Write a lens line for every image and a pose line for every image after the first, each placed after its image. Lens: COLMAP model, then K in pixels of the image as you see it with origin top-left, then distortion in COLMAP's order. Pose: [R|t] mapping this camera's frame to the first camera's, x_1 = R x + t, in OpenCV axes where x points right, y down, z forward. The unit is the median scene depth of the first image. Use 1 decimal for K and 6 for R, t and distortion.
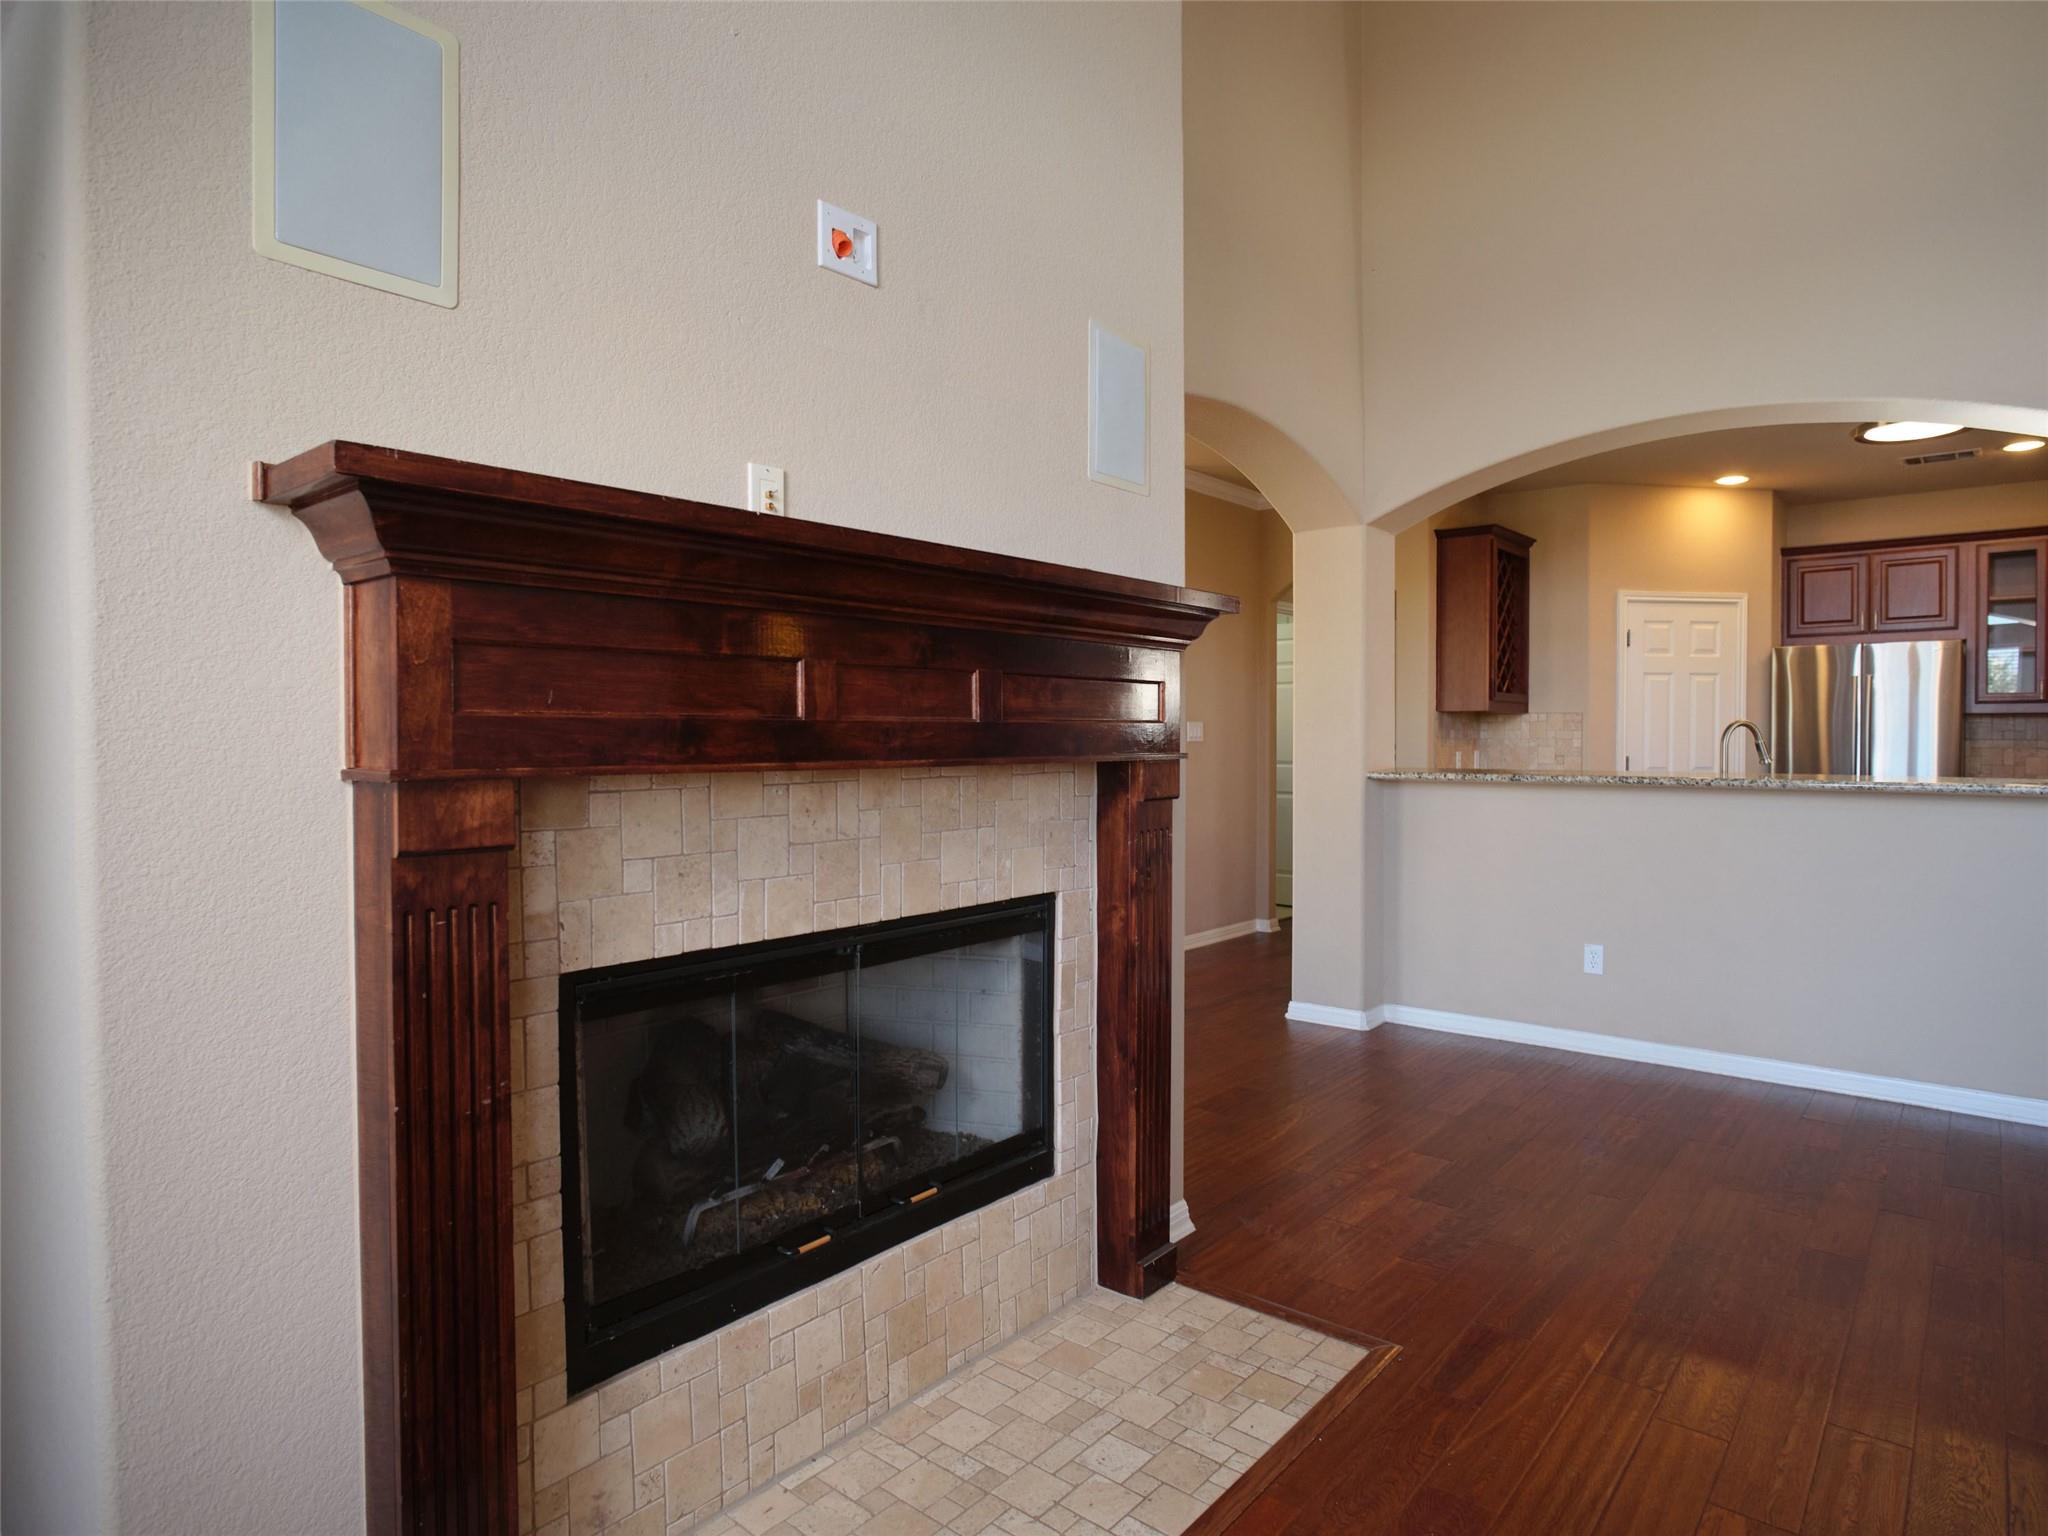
lens RADIAL K [[1168.0, 0, 1048.5], [0, 1168.0, 755.9], [0, 0, 1]] dist [-0.059937, 0.038847]
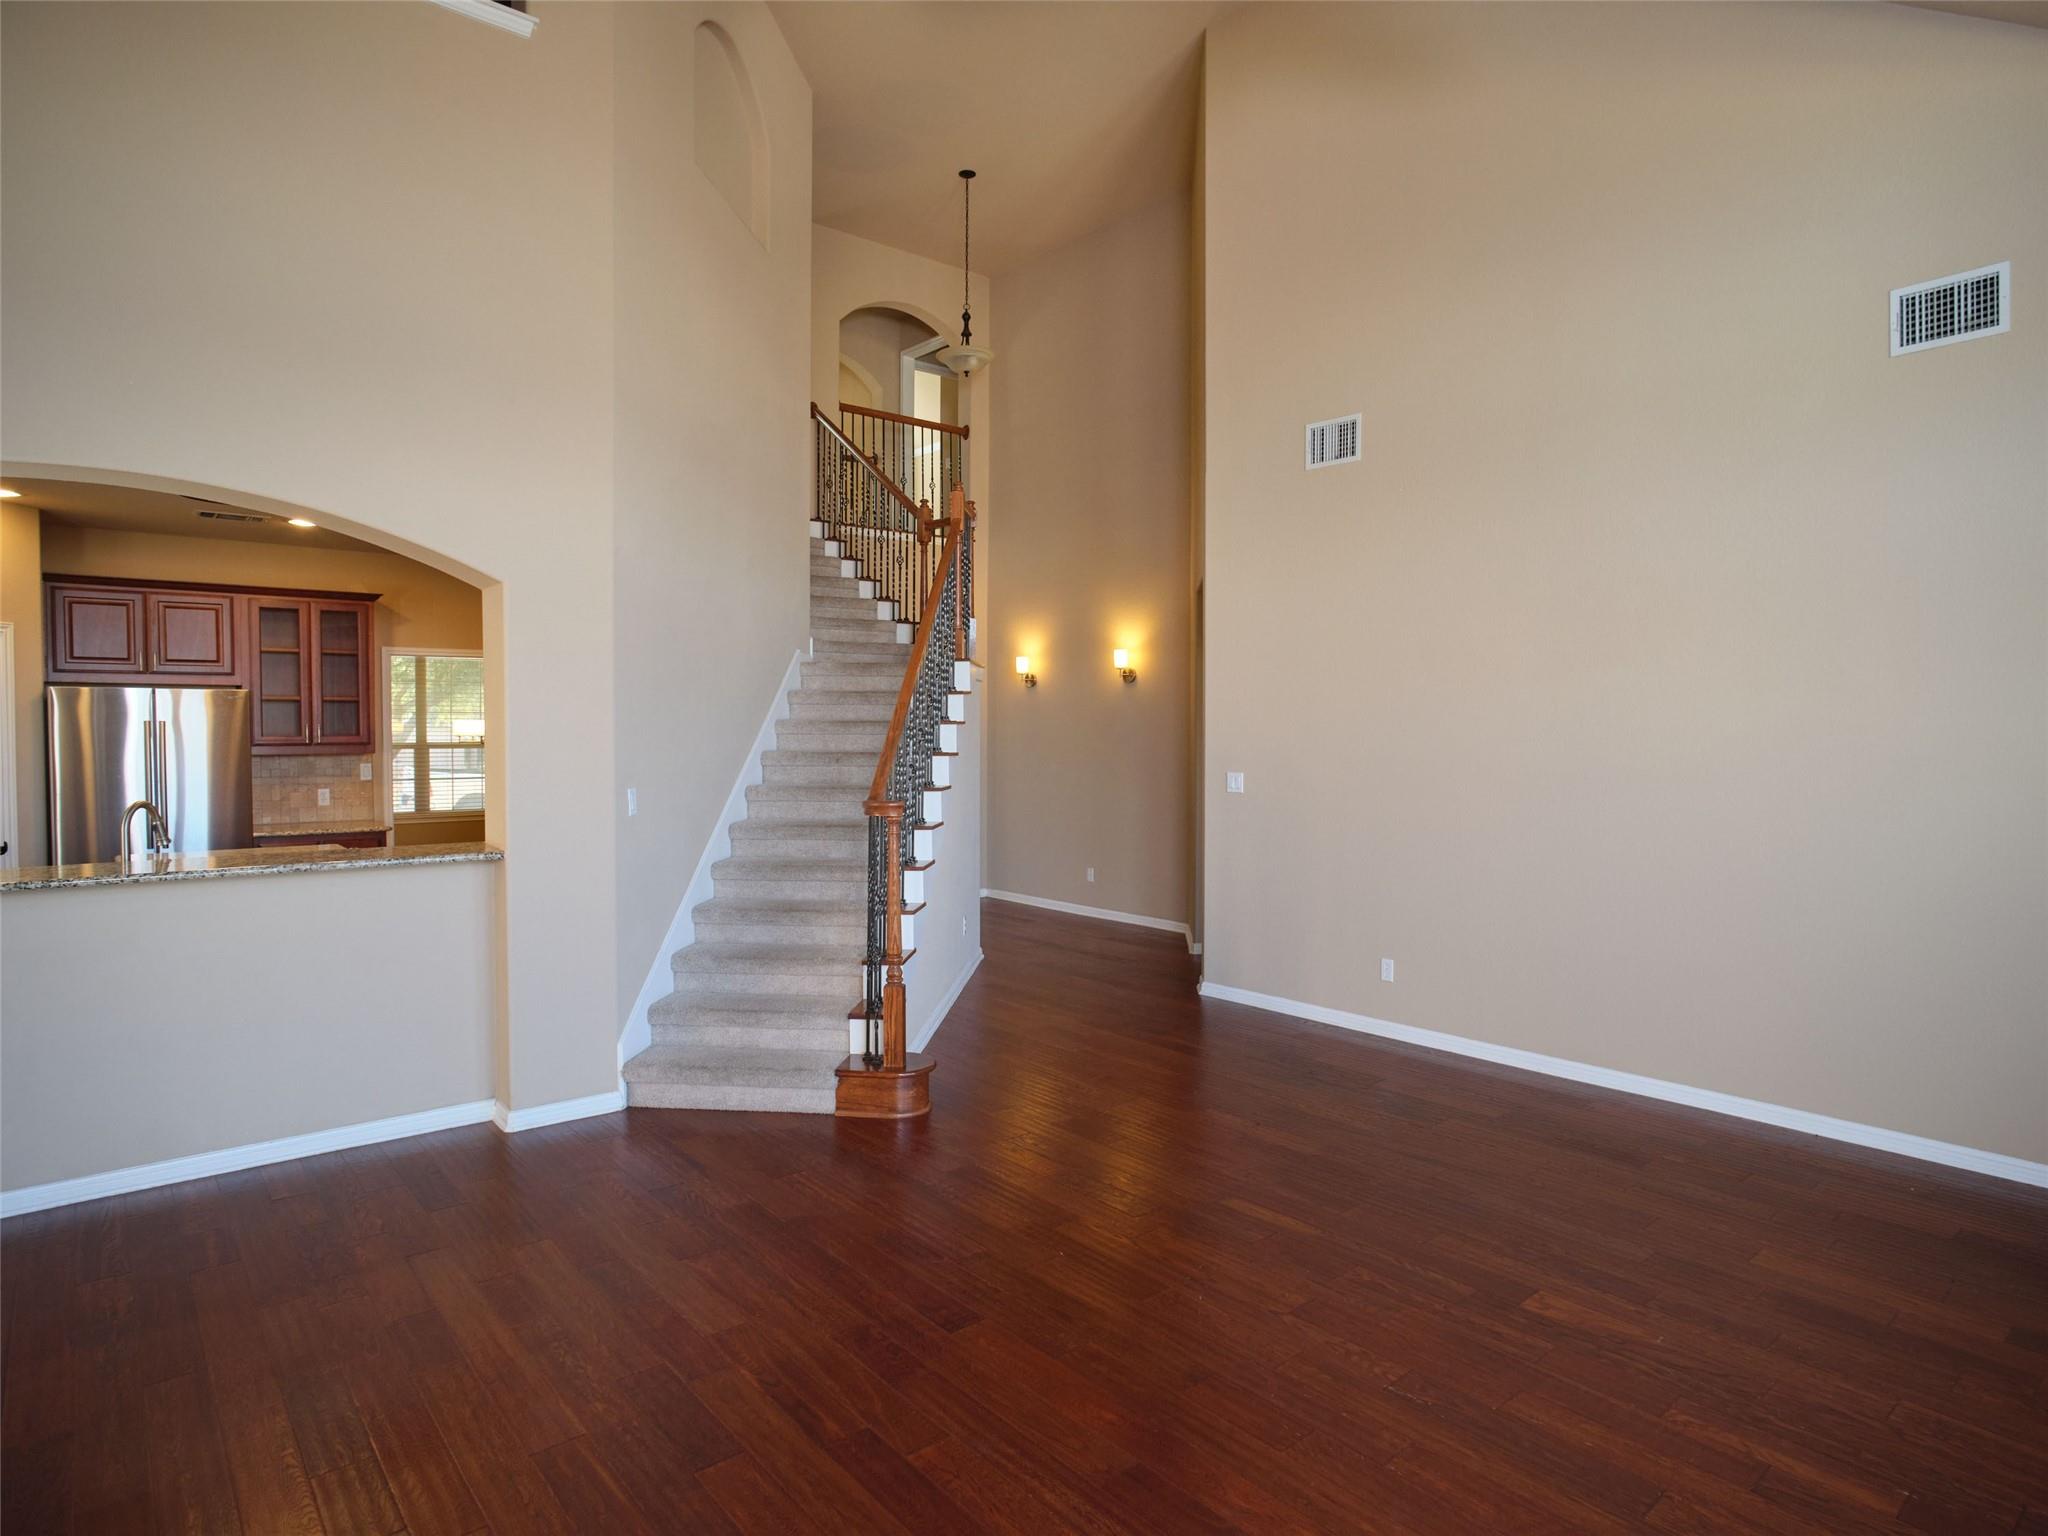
lens RADIAL K [[1168.1, 0, 1051.5], [0, 1168.1, 748.5], [0, 0, 1]] dist [-0.054745, 0.029490]
pose [[0.168069, -0.022509, 0.985518, -0.319469], [0.015891, 0.999671, 0.020123, -0.137947], [-0.985647, 0.012278, 0.168371, 0.201327]]
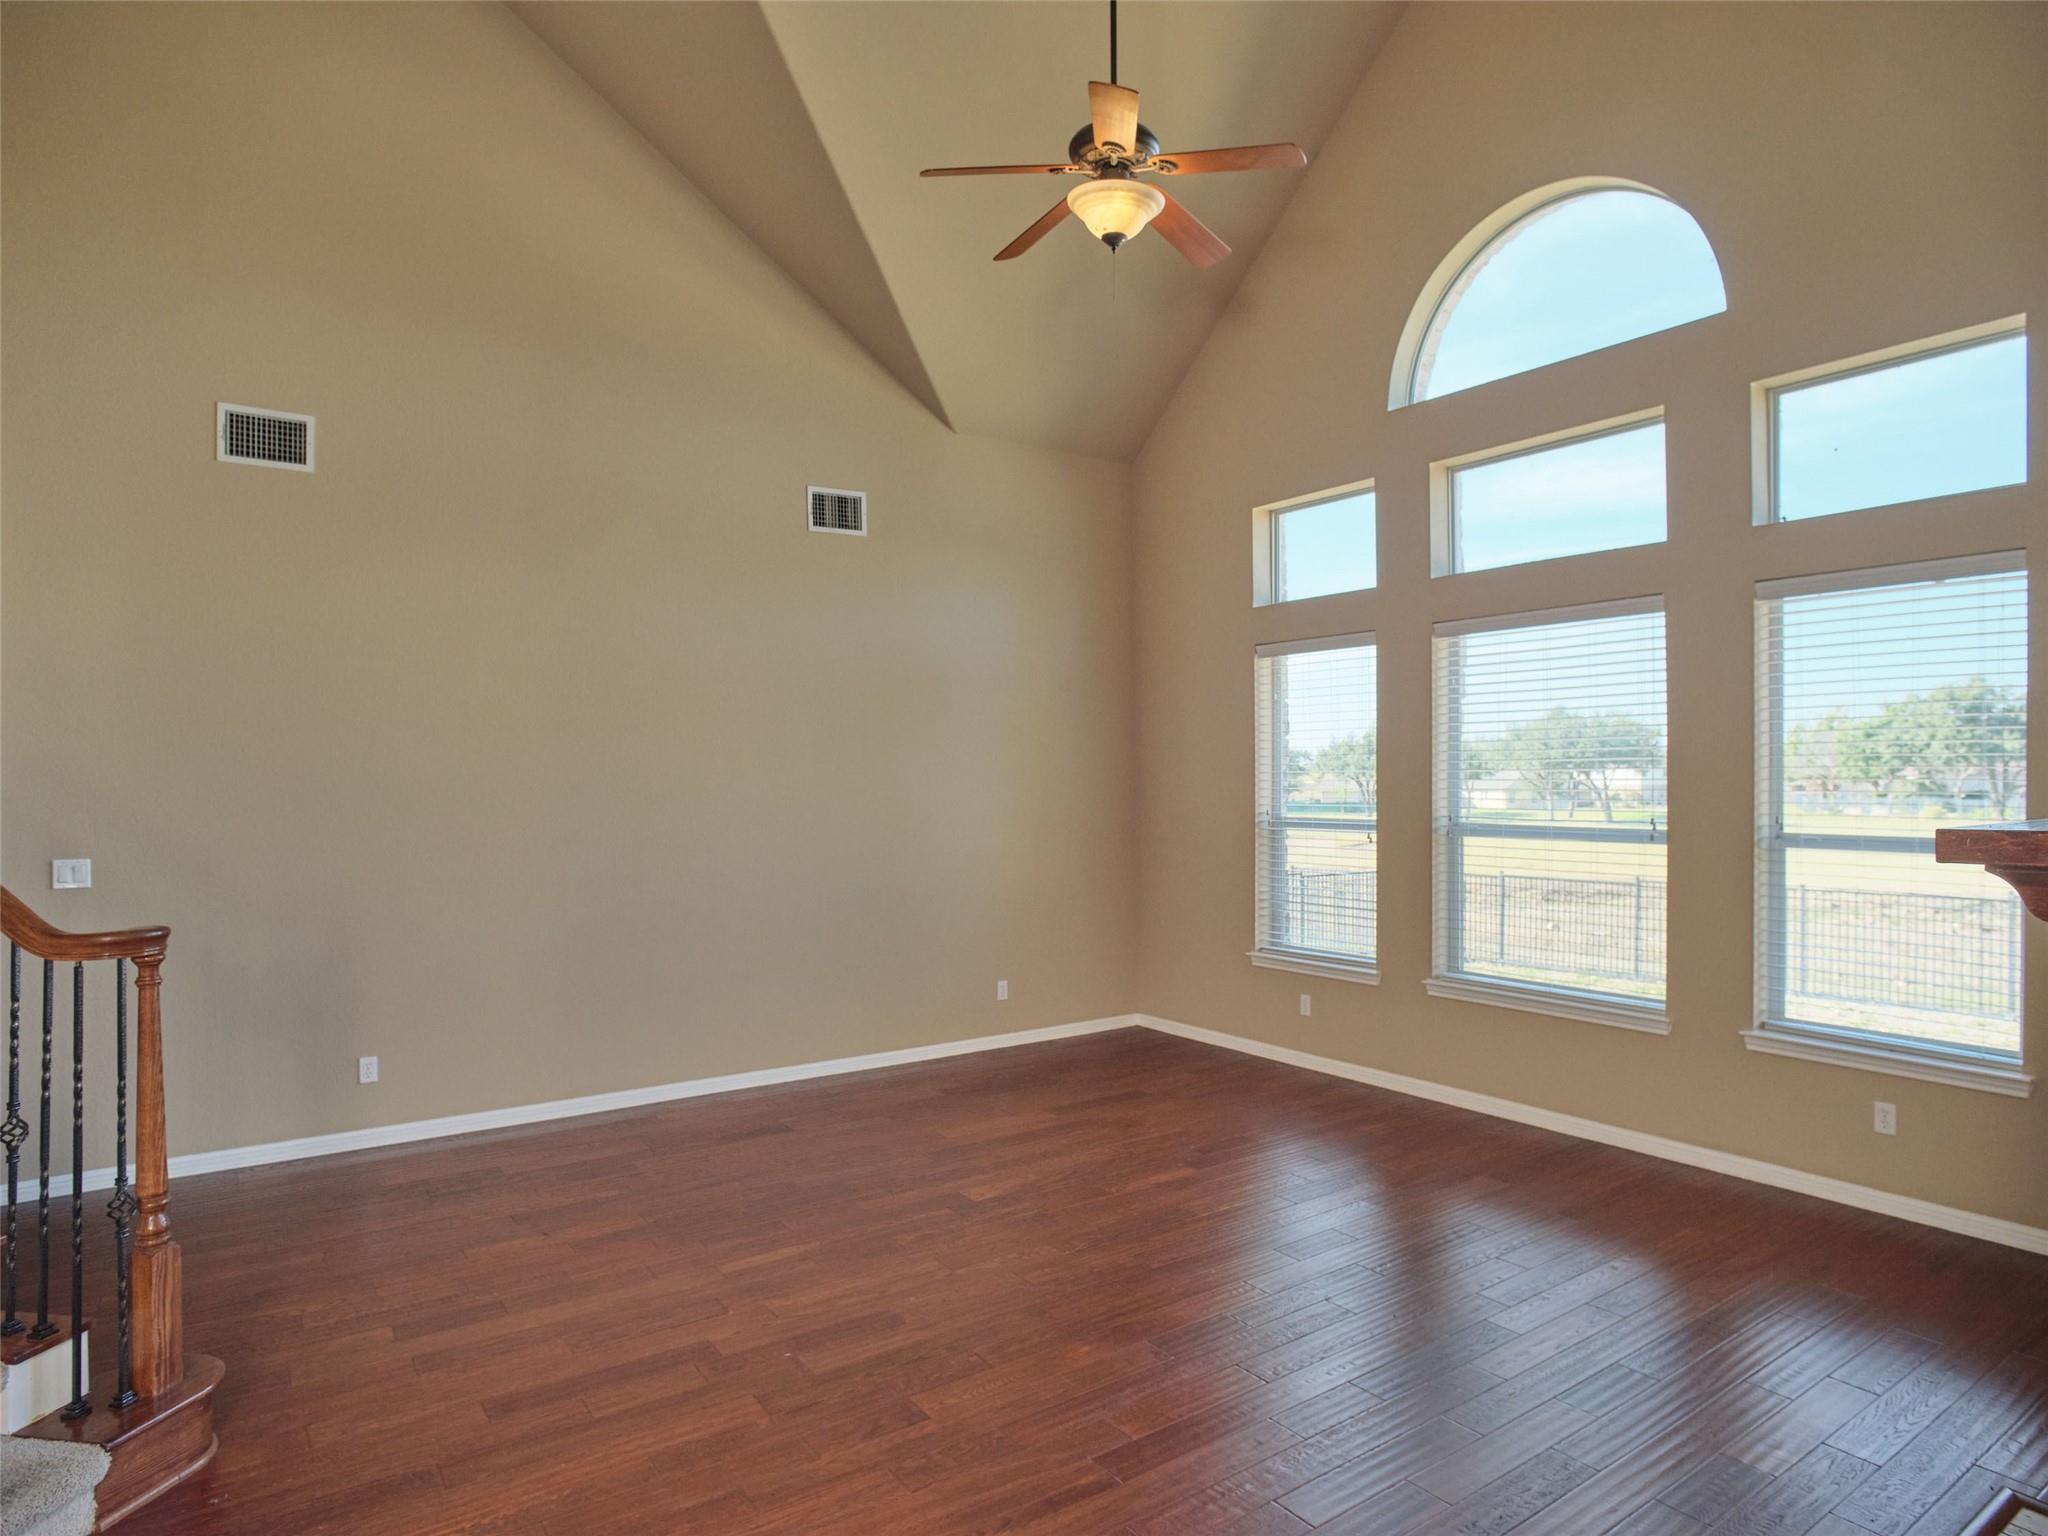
lens RADIAL K [[1217.2, 0, 1024.0], [0, 1217.2, 768.0], [0, 0, 1]] dist [-0.013048, -0.000162]
pose [[-0.963425, 0.005558, 0.267920, 0.399965], [0.008732, 0.999905, 0.010657, -0.173748], [-0.267835, 0.012607, -0.963382, 1.635550]]
